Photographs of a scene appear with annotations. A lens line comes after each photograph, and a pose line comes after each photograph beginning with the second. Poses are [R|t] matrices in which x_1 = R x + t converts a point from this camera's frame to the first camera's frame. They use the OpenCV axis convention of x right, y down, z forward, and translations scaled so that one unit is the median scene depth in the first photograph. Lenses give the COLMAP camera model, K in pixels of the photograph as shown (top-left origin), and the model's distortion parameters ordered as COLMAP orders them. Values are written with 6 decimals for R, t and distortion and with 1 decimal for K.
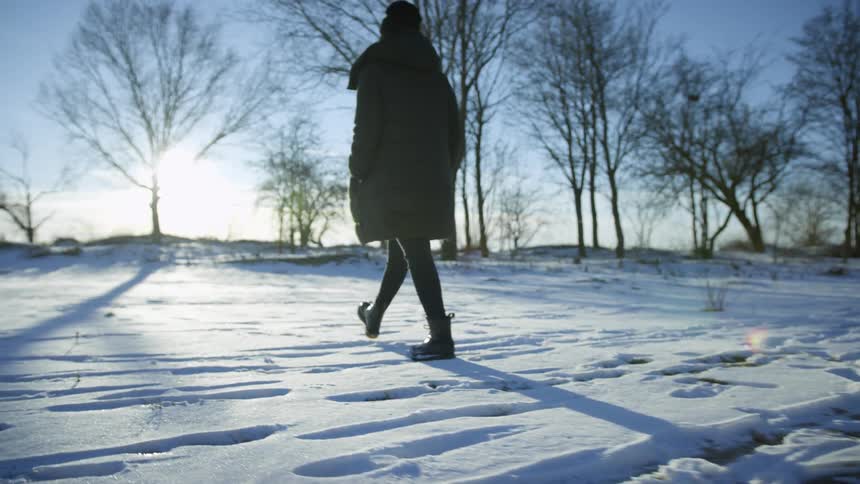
lens RADIAL K [[664.0, 0, 428.8], [0, 664.0, 245.9], [0, 0, 1]] dist [-0.086854, 0.071160]
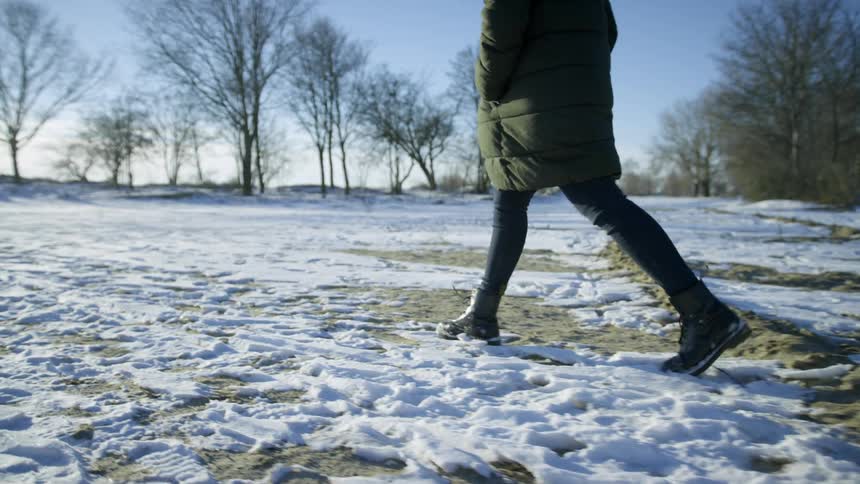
lens RADIAL K [[664.0, 0, 428.8], [0, 664.0, 245.9], [0, 0, 1]] dist [-0.086854, 0.071160]
pose [[0.922719, -0.028650, 0.384408, -0.147833], [-0.011293, 0.994797, 0.101250, -0.019998], [-0.385308, -0.097766, 0.917594, -0.558355]]
